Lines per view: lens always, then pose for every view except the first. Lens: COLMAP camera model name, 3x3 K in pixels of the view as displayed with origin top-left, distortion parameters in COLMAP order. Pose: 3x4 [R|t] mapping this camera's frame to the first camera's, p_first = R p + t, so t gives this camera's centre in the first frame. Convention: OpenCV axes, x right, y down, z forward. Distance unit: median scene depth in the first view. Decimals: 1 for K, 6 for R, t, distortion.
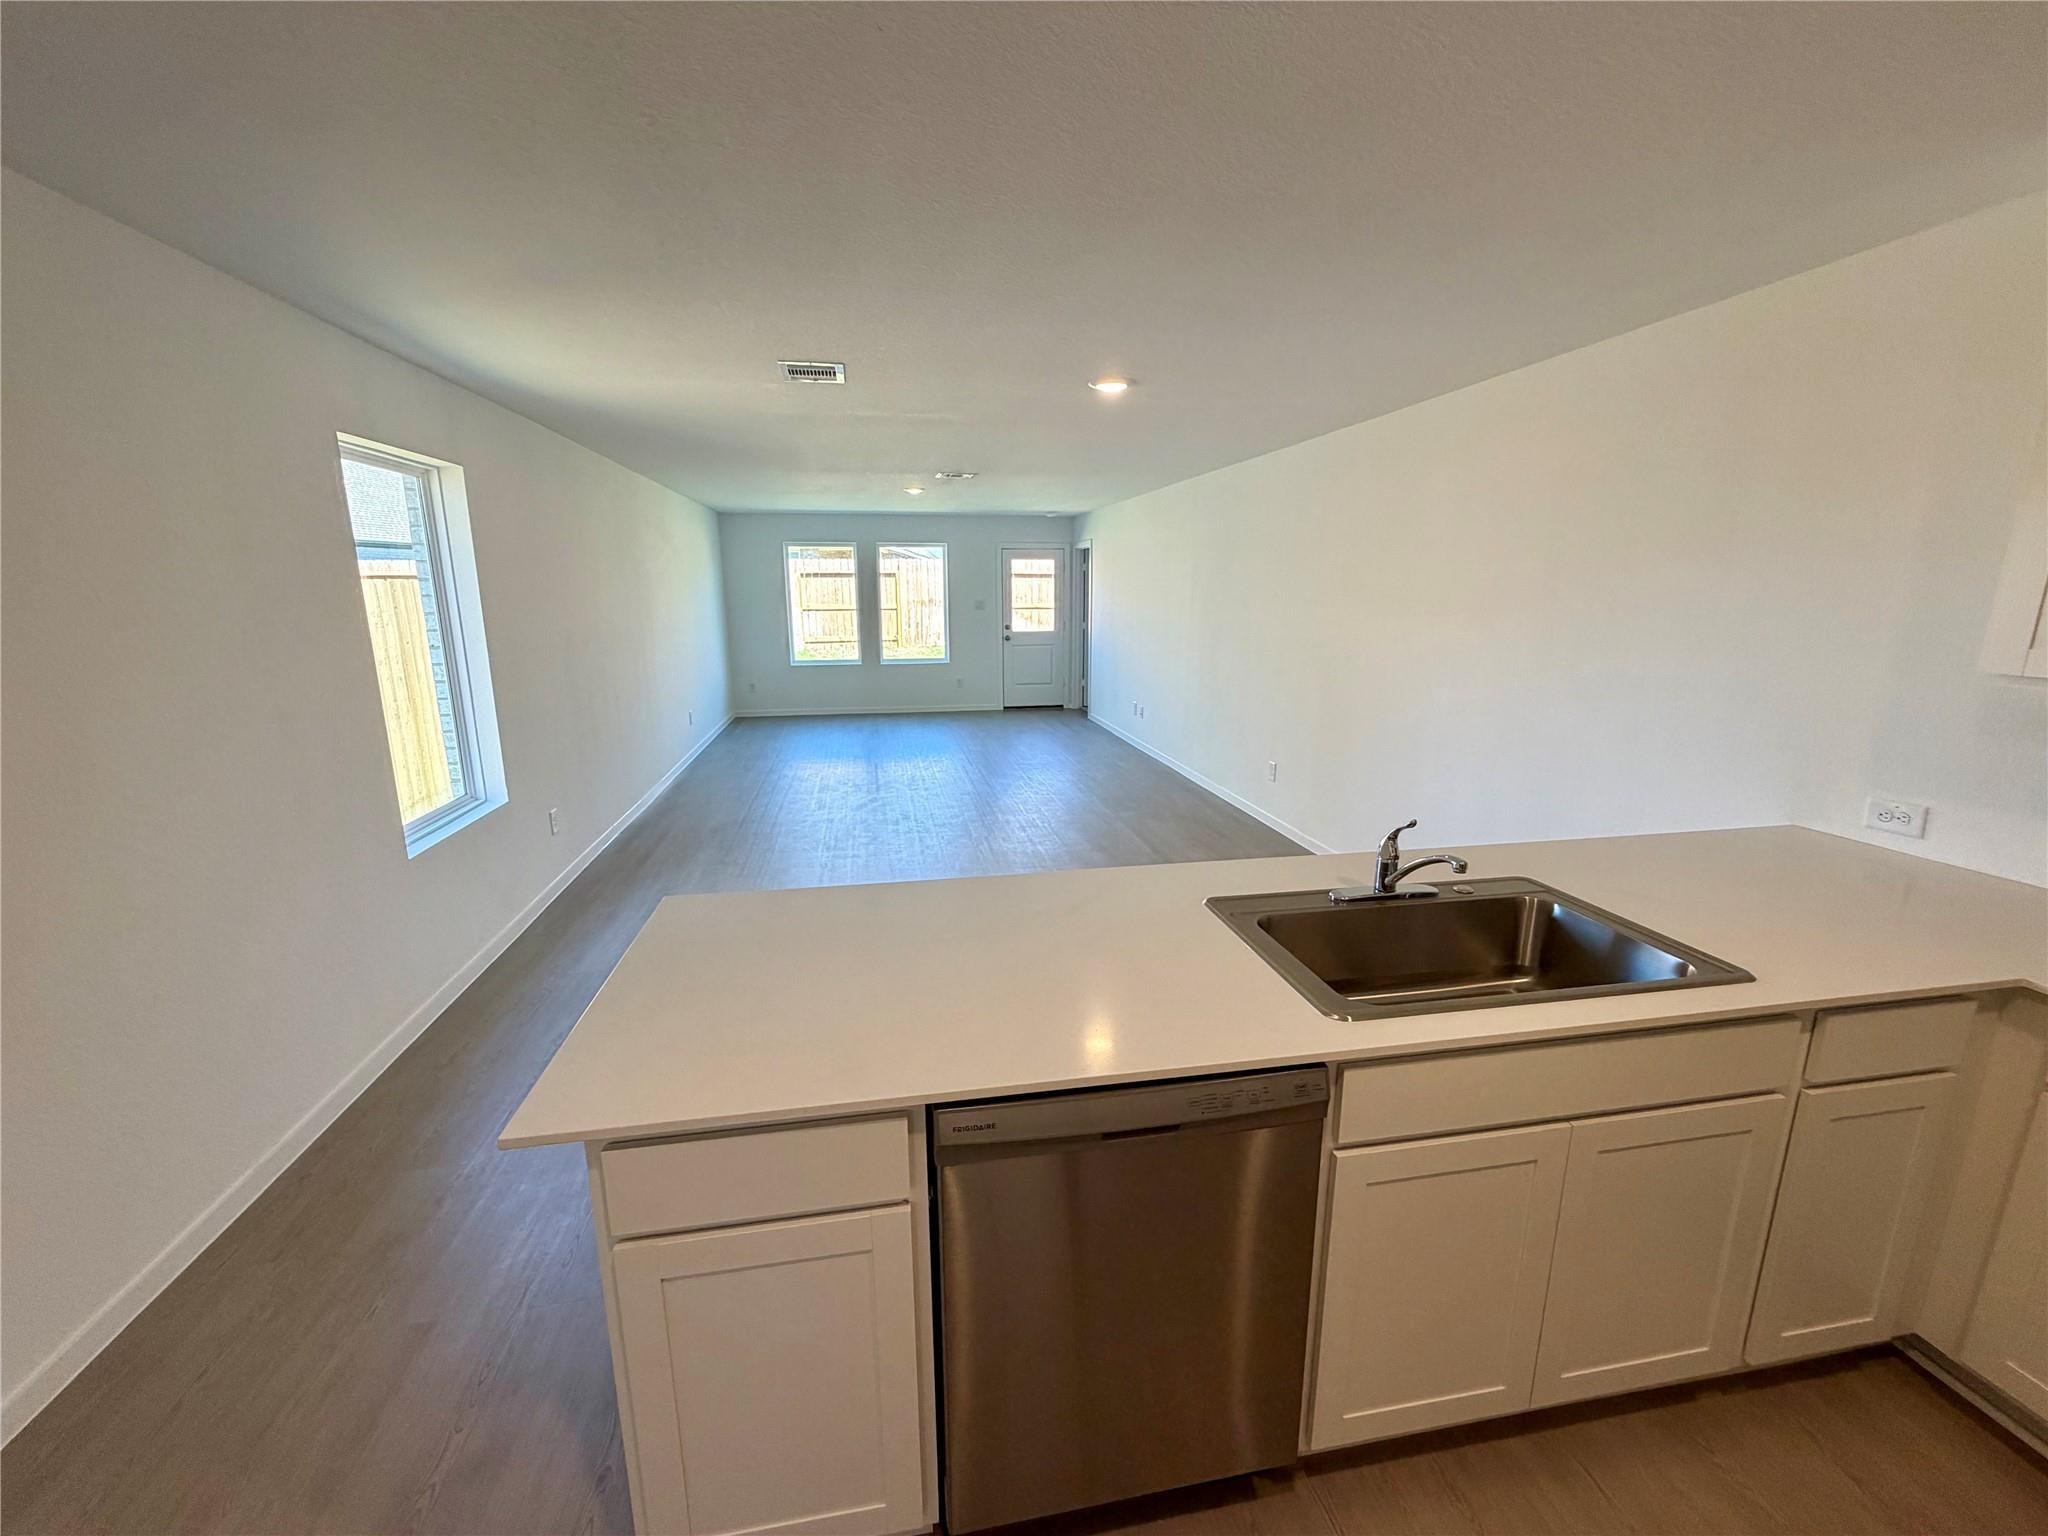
lens RADIAL K [[816.9, 0, 1015.6], [0, 816.9, 769.6], [0, 0, 1]] dist [-0.000263, -0.000421]
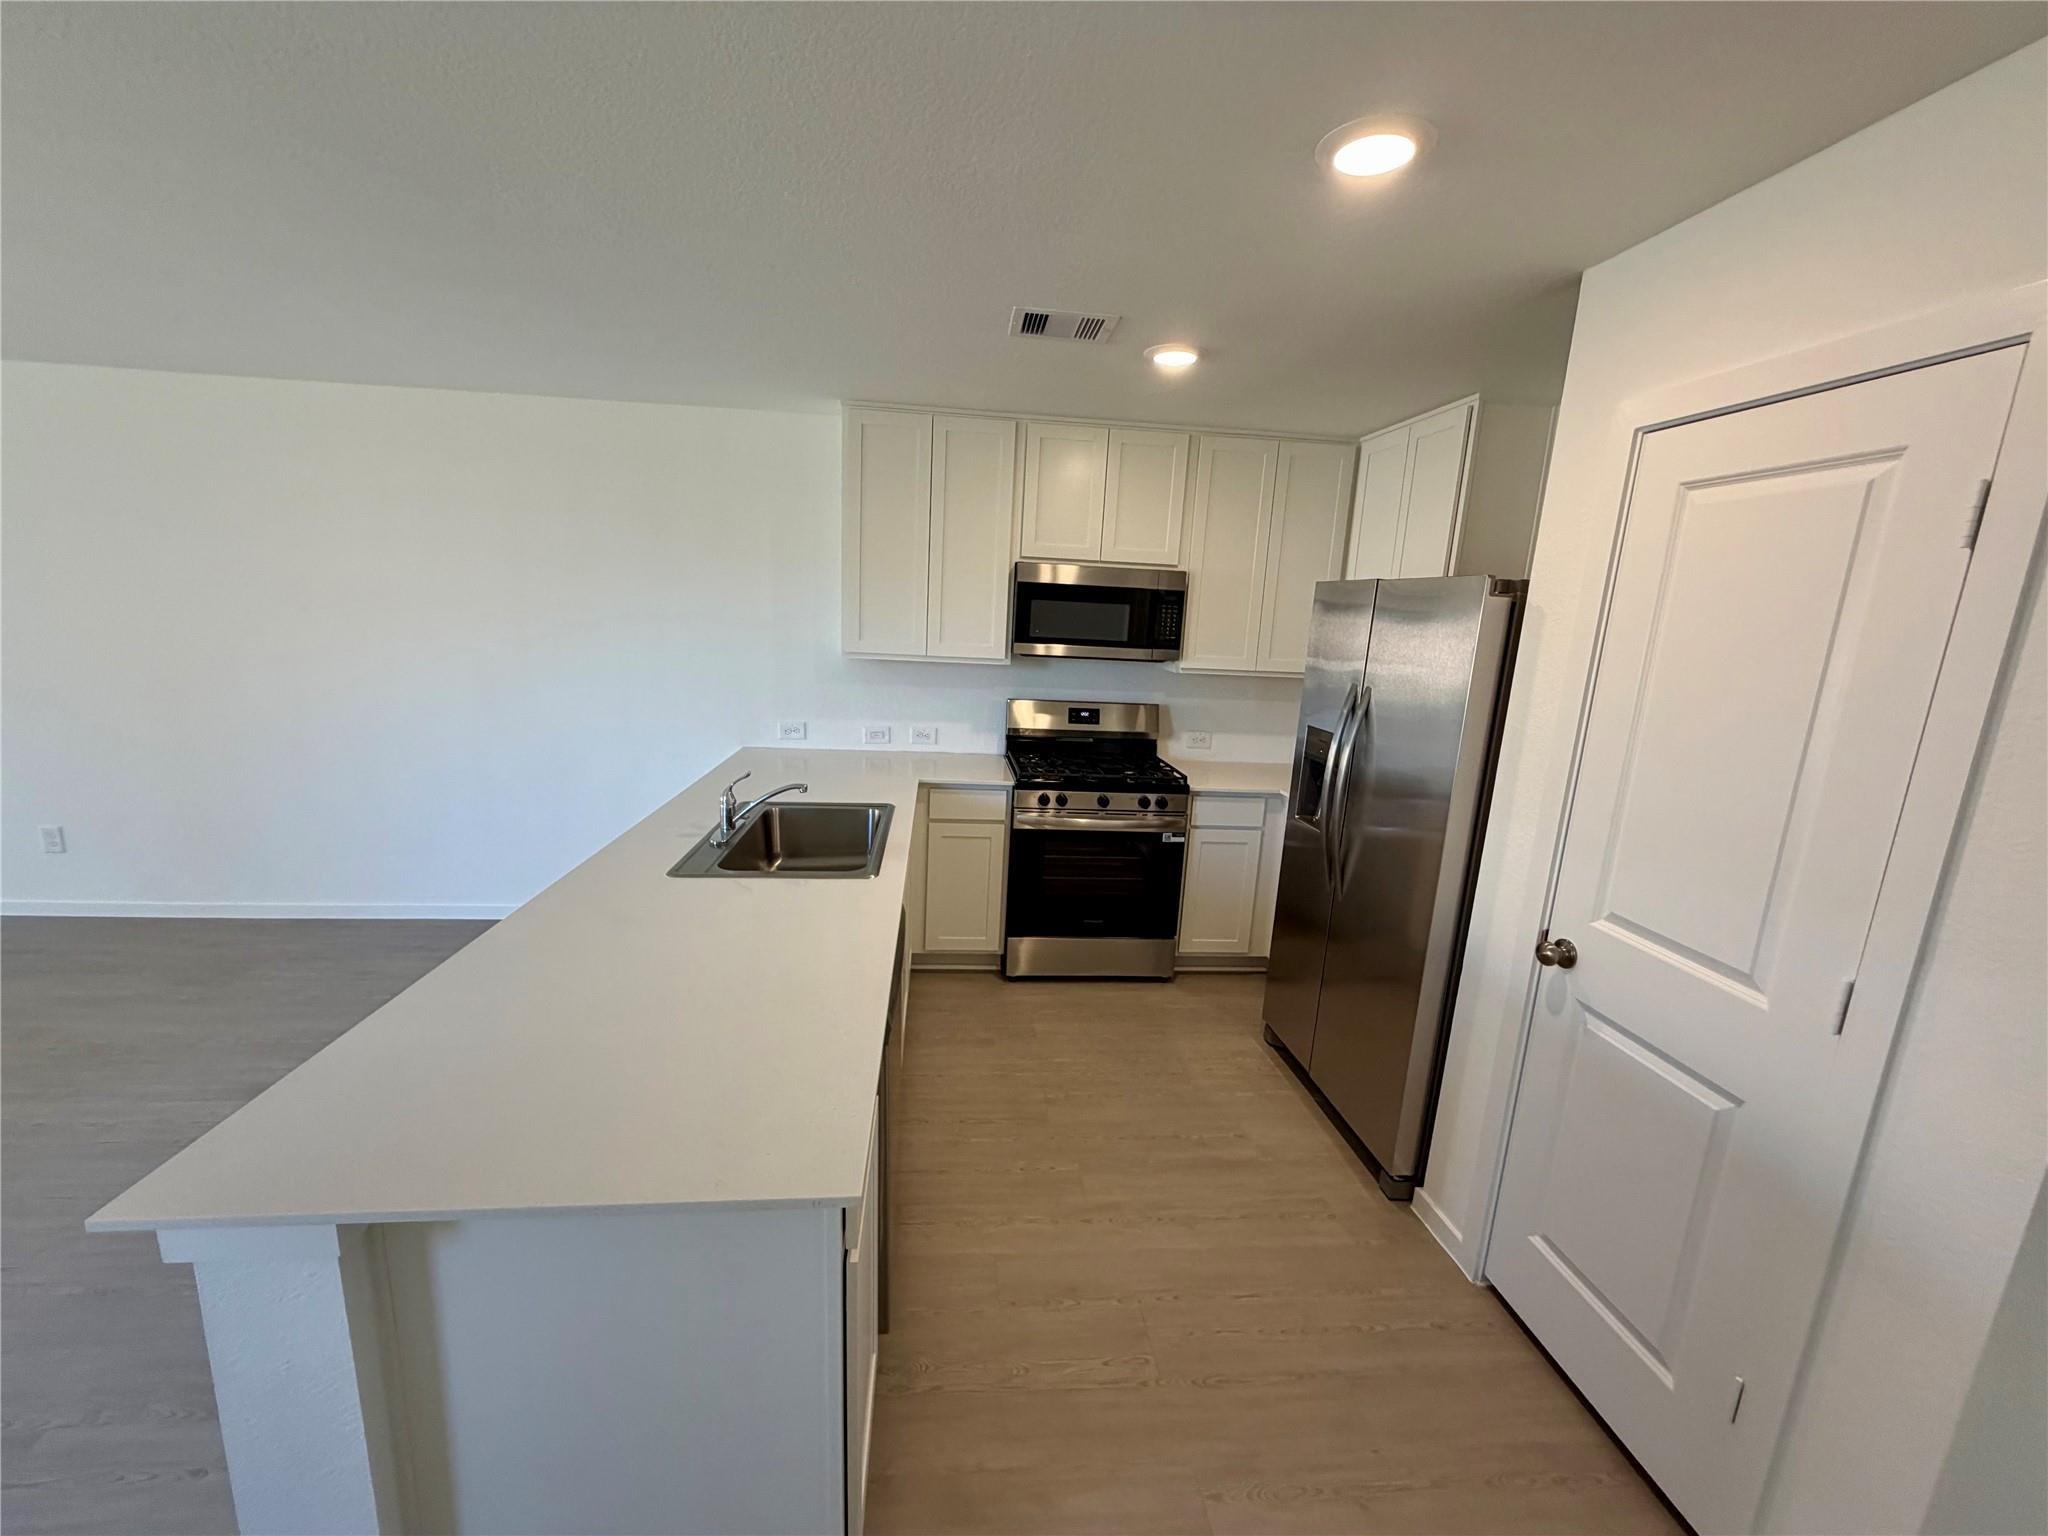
lens RADIAL K [[816.9, 0, 1015.6], [0, 816.9, 769.6], [0, 0, 1]] dist [-0.000263, -0.000421]
pose [[0.084240, -0.186430, 0.978850, -0.160238], [0.170452, 0.970559, 0.170182, -0.019208], [-0.981758, 0.152511, 0.113538, 0.068273]]
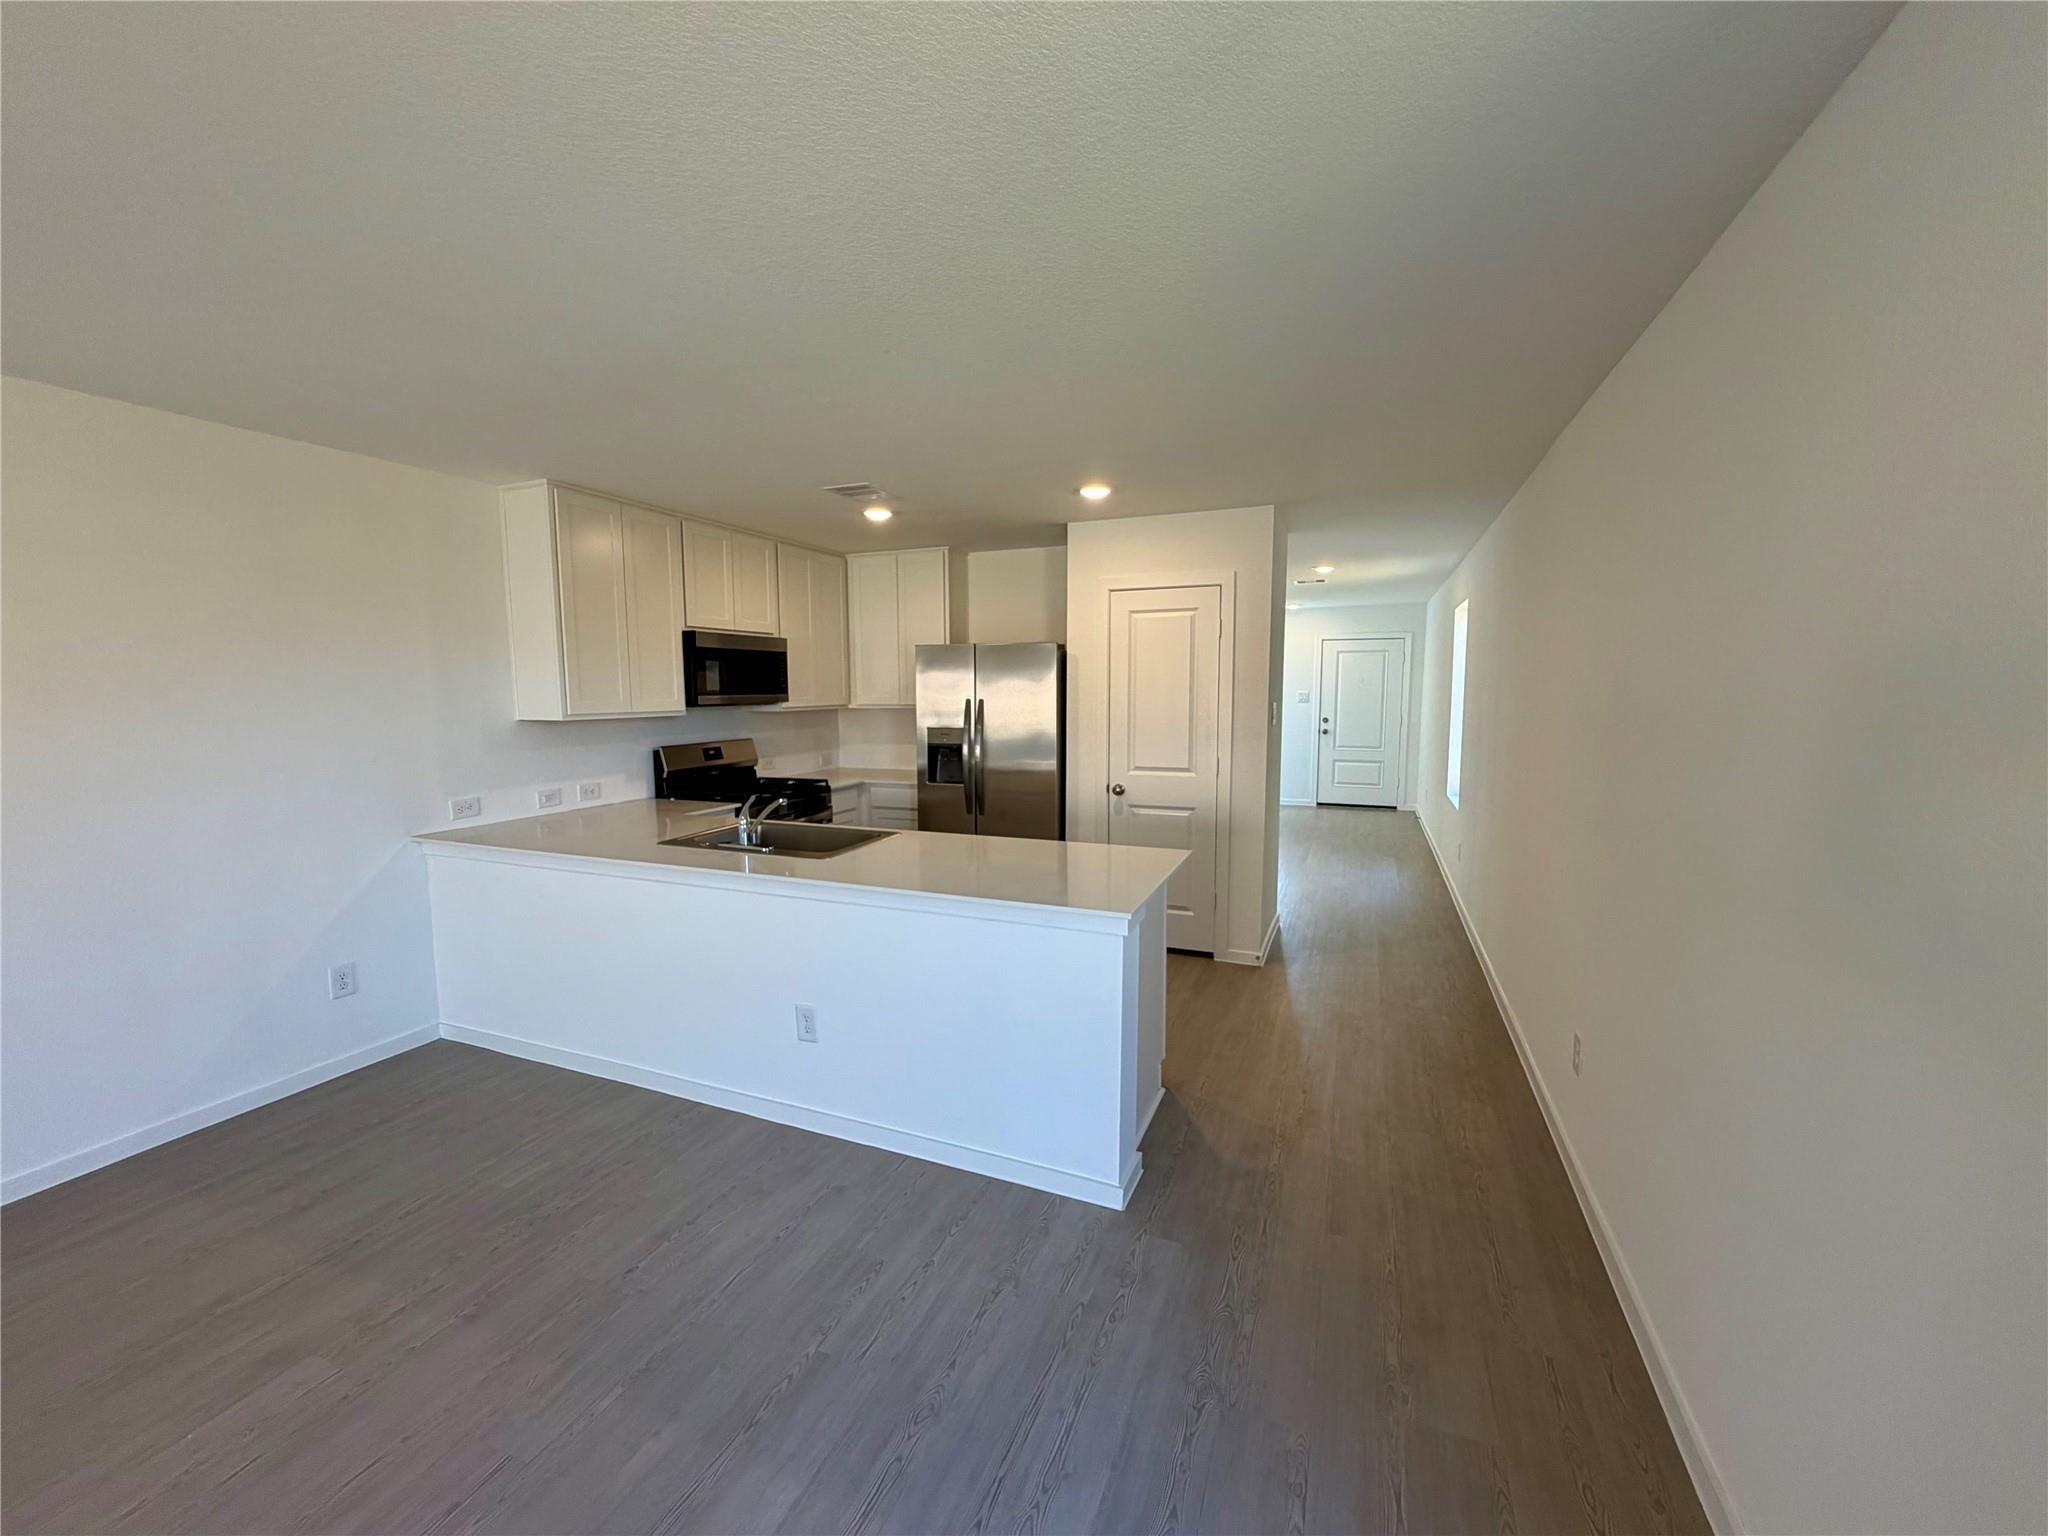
lens RADIAL K [[816.9, 0, 1015.6], [0, 816.9, 769.6], [0, 0, 1]] dist [-0.000263, -0.000421]
pose [[-0.838888, -0.045896, 0.542366, -0.181441], [0.128851, 0.951372, 0.279802, -0.078382], [-0.528833, 0.304607, -0.792180, 0.386606]]
